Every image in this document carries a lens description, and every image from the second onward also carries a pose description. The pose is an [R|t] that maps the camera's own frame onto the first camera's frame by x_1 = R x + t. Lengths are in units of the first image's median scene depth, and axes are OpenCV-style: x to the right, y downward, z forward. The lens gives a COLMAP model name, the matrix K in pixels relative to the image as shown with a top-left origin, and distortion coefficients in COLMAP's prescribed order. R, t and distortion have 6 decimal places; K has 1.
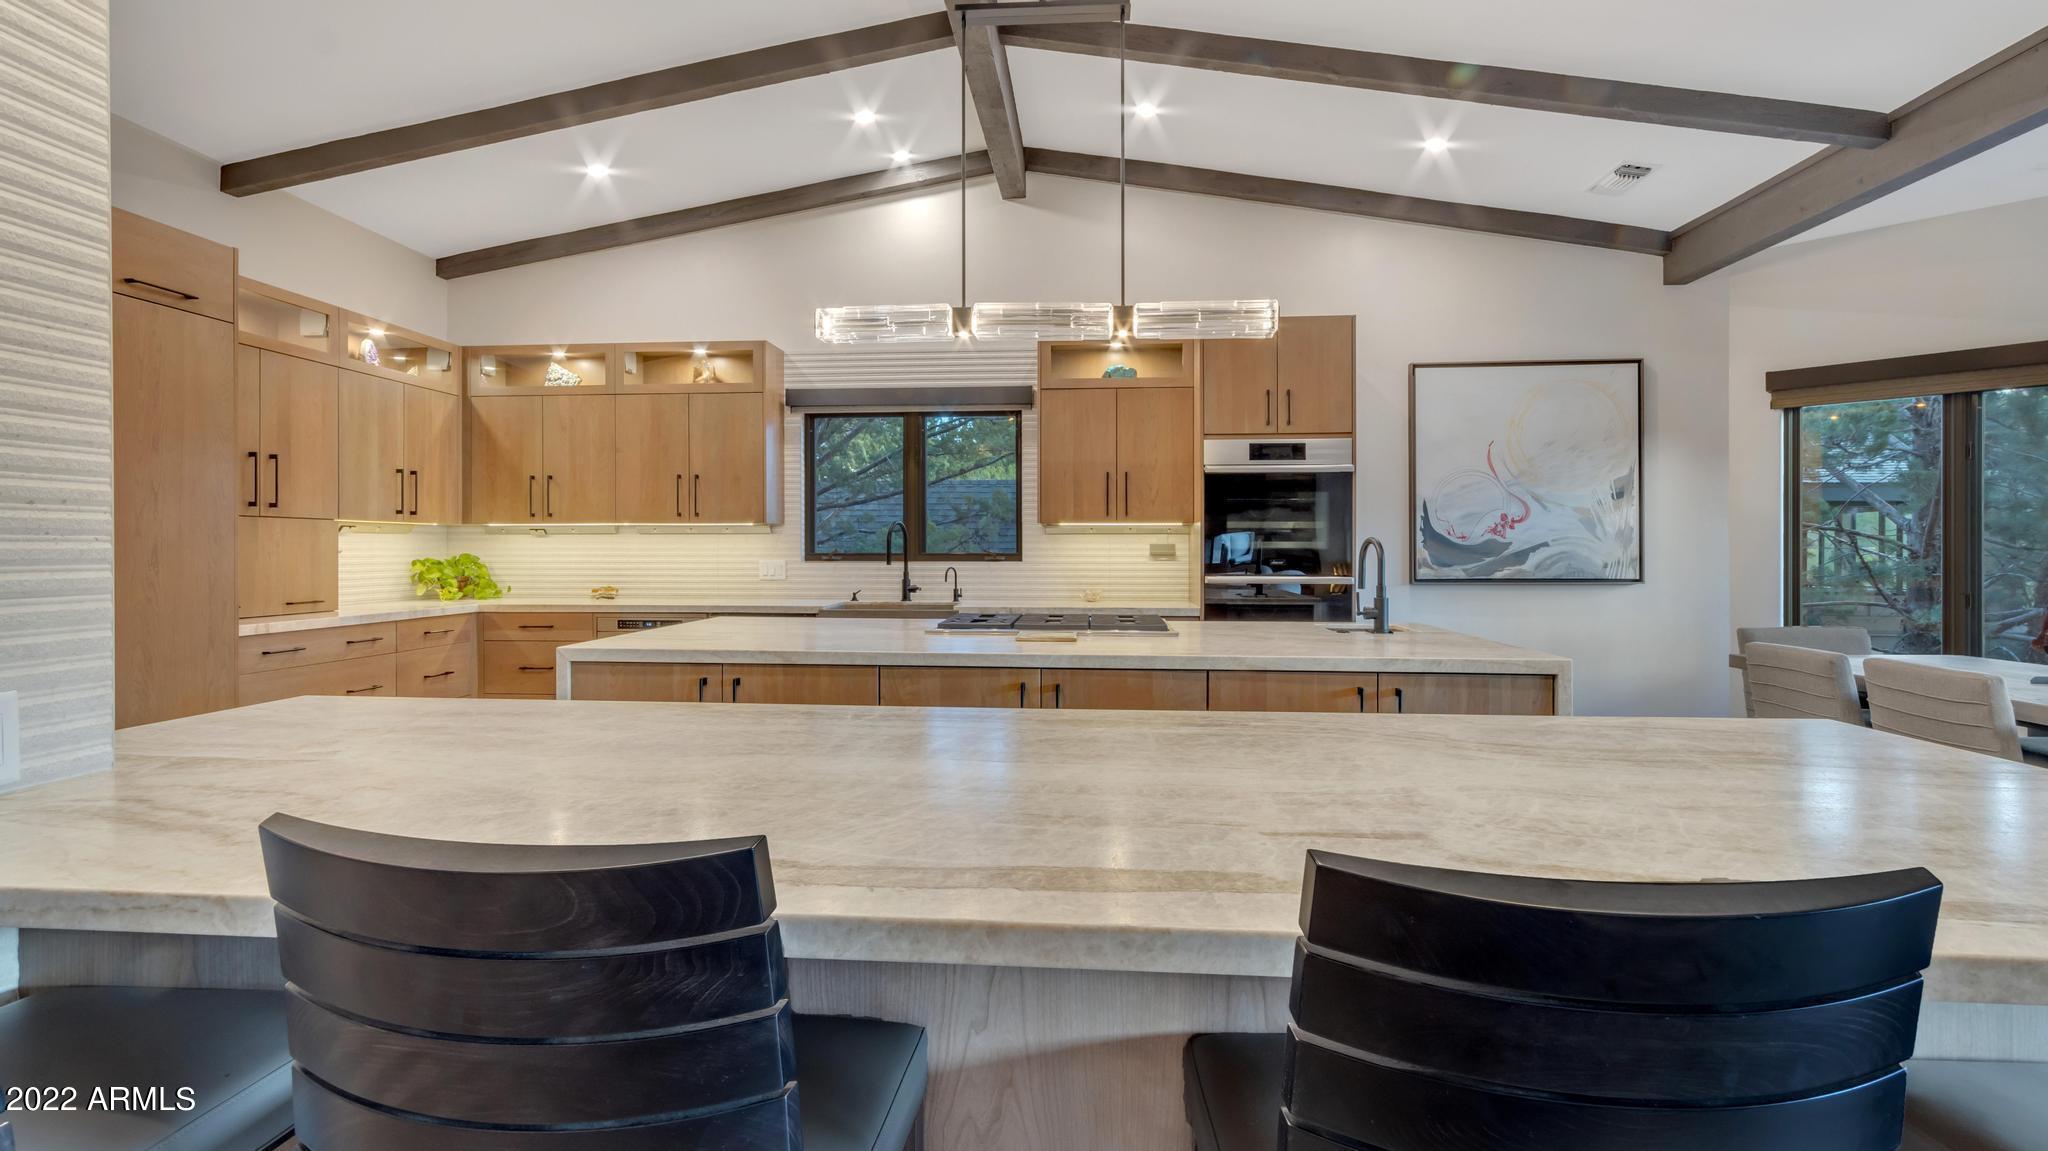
lens RADIAL K [[953.0, 0, 1018.8], [0, 953.0, 554.0], [0, 0, 1]] dist [0.000601, 0.000885]
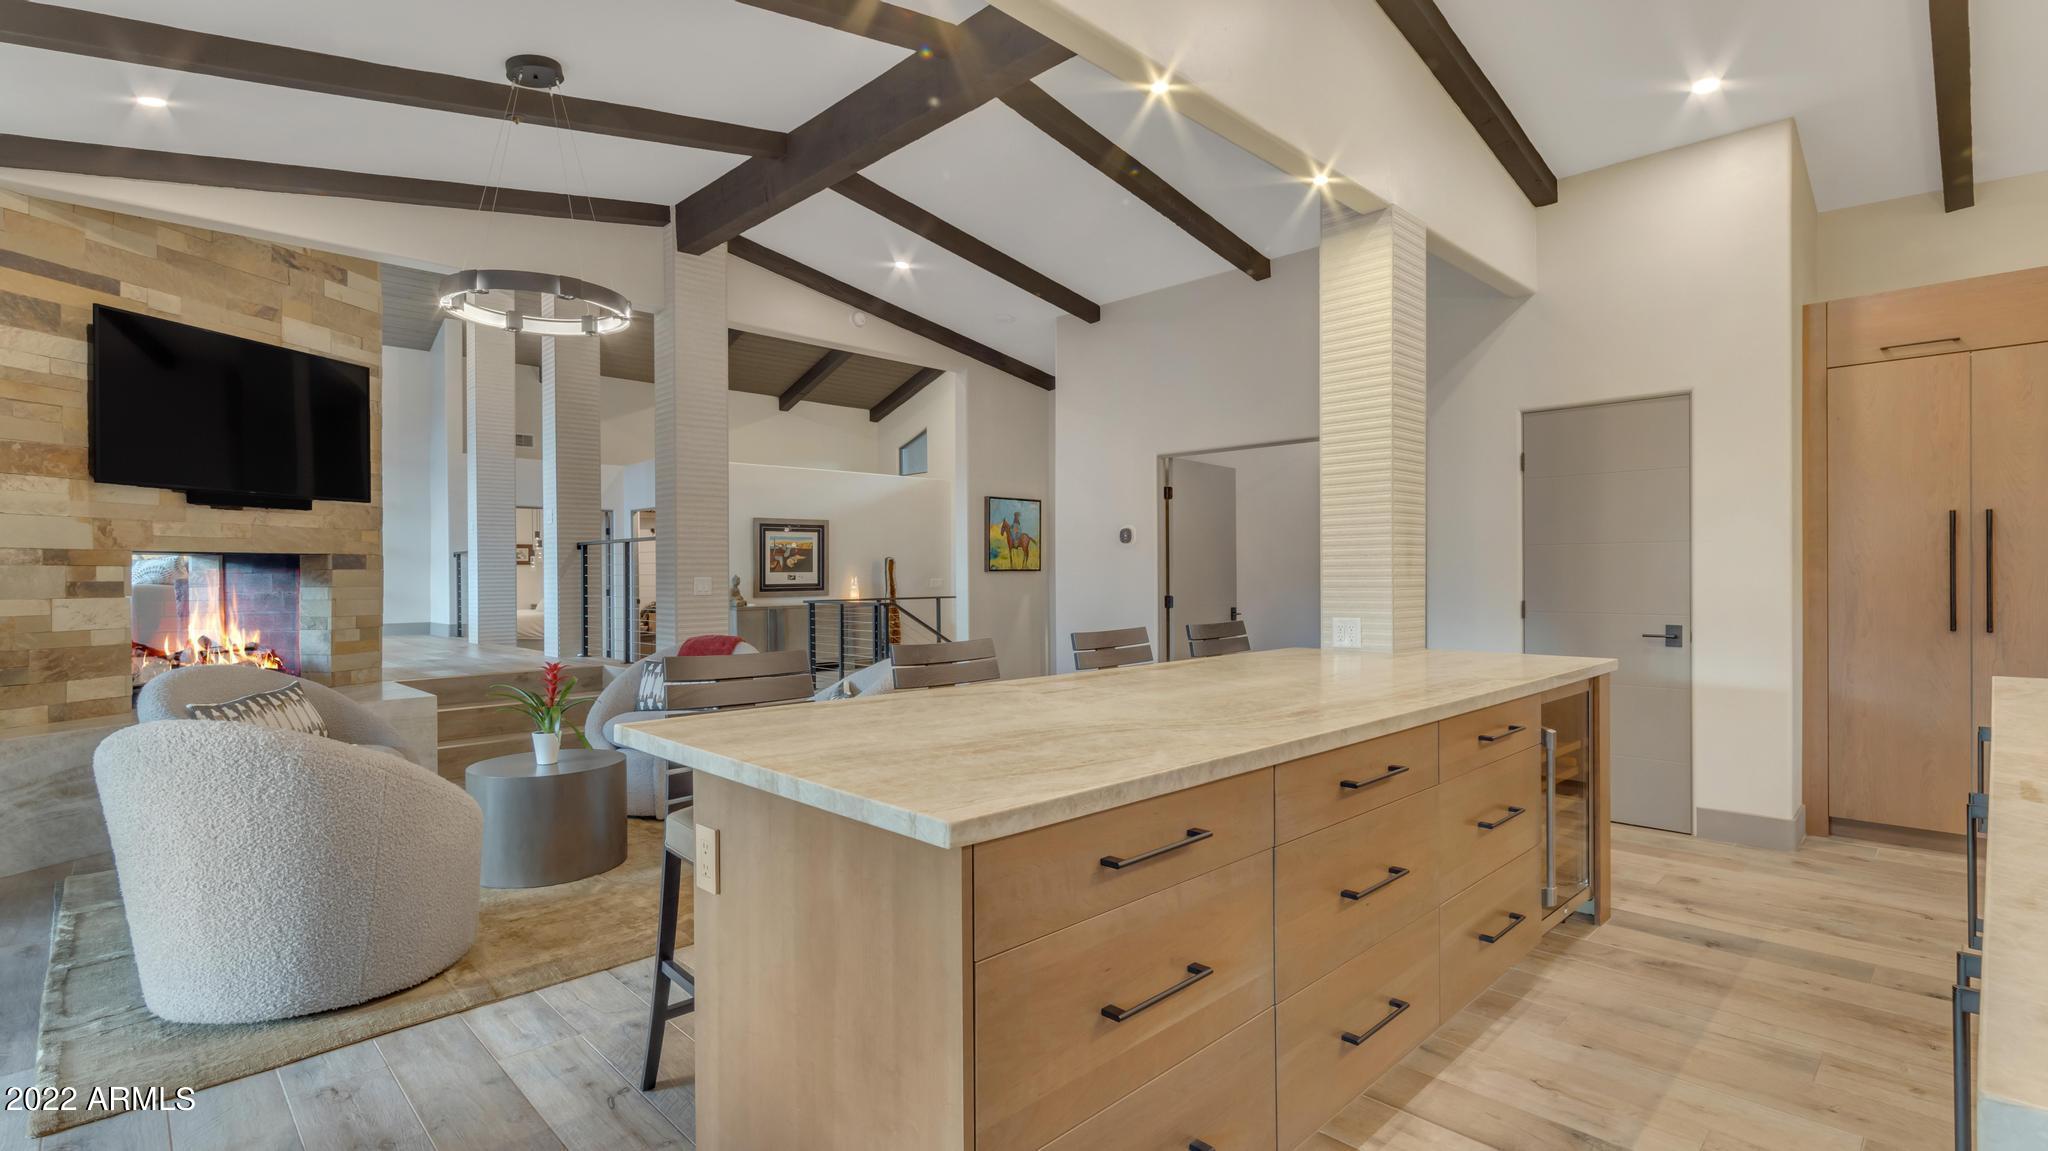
lens RADIAL K [[941.6, 0, 1018.3], [0, 941.6, 578.3], [0, 0, 1]] dist [0.002595, 0.000901]
pose [[-0.656005, 0.007301, -0.754721, 0.435254], [0.001772, 0.999965, 0.008133, -0.002081], [0.754755, 0.003997, -0.655995, 0.486515]]
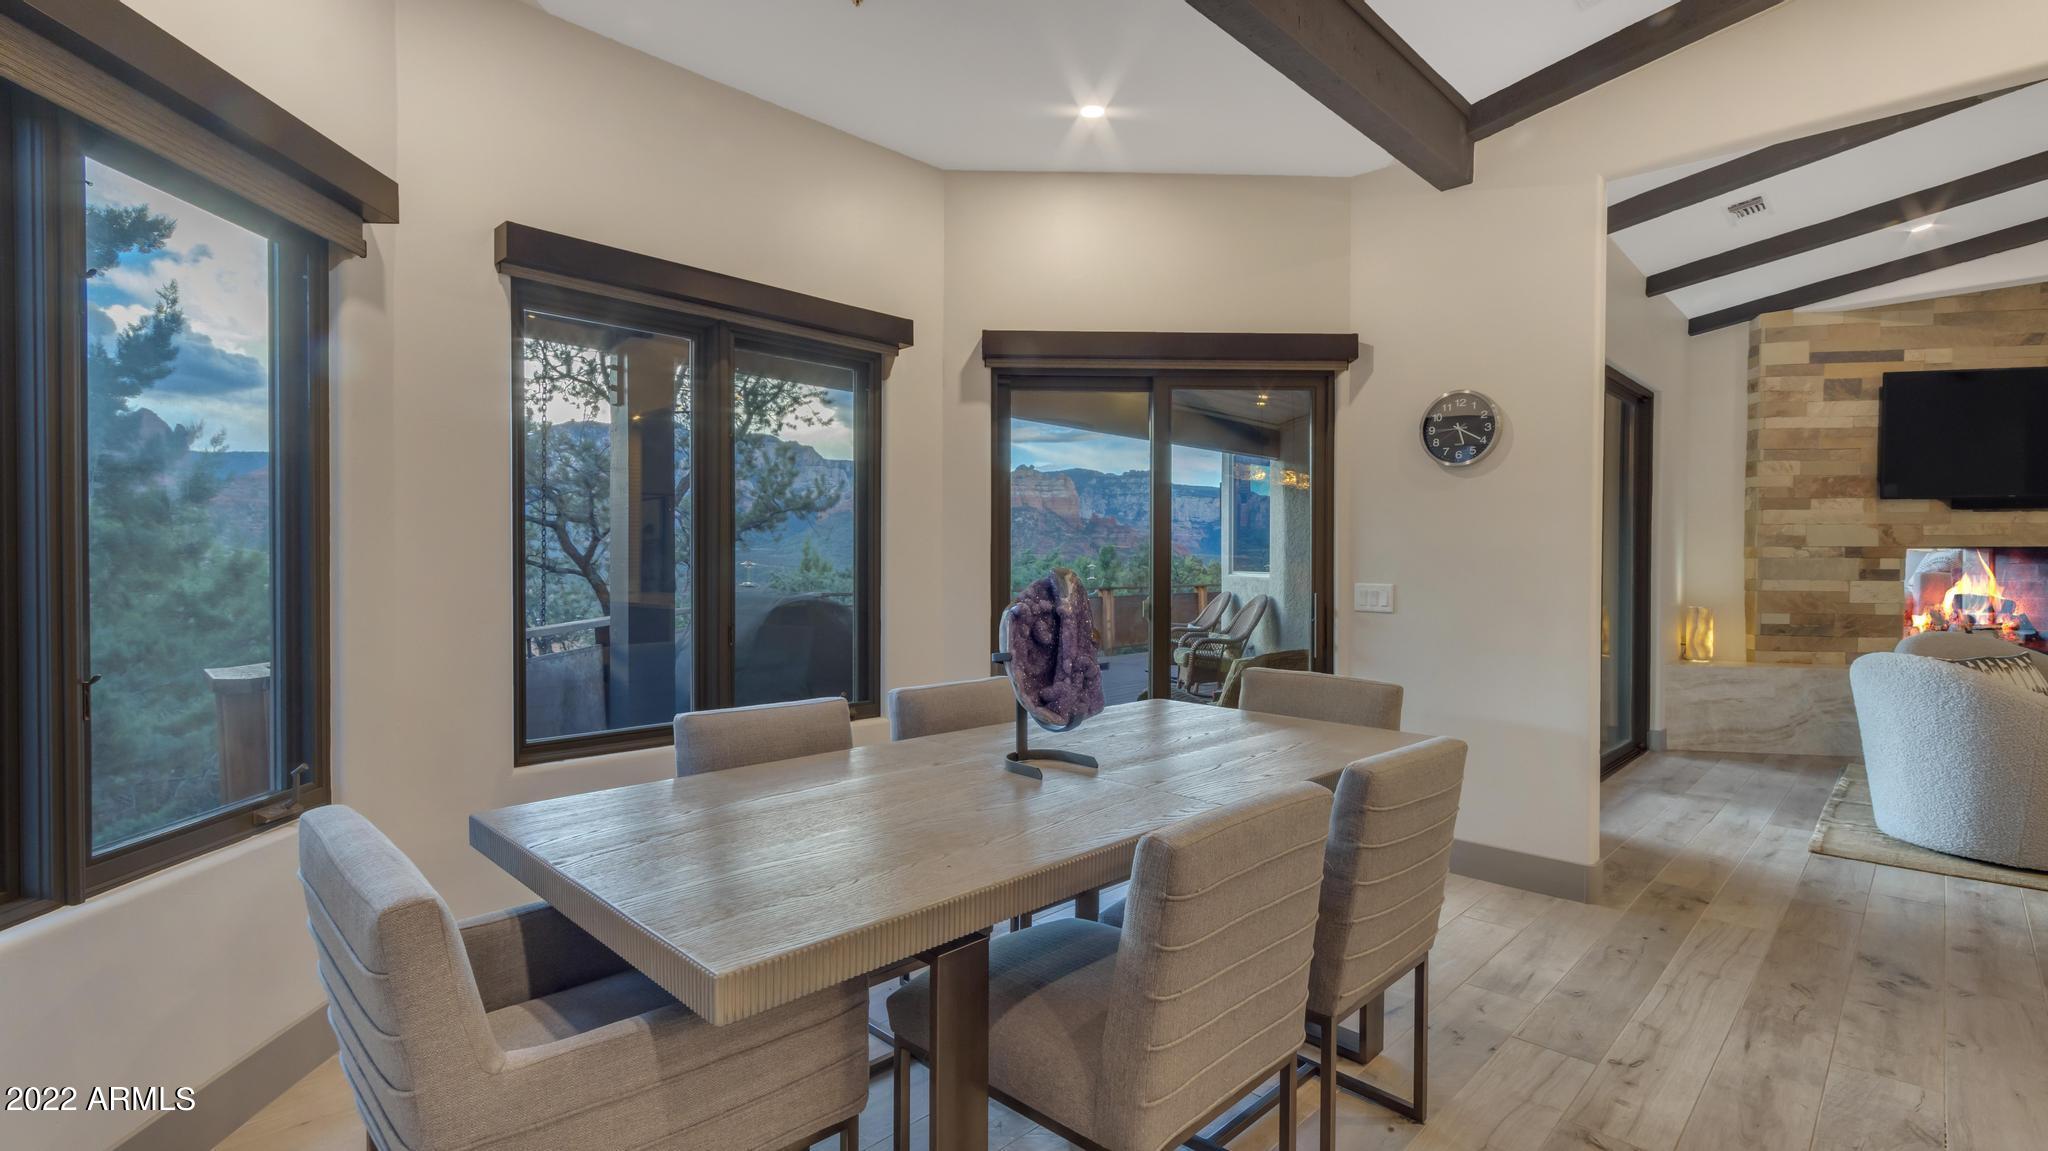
lens RADIAL K [[941.6, 0, 1018.3], [0, 941.6, 578.3], [0, 0, 1]] dist [0.002595, 0.000901]
pose [[-0.771243, -0.013550, 0.636396, 0.419291], [-0.001285, 0.999805, 0.019731, -0.004434], [-0.636539, 0.014400, -0.771110, 0.909948]]
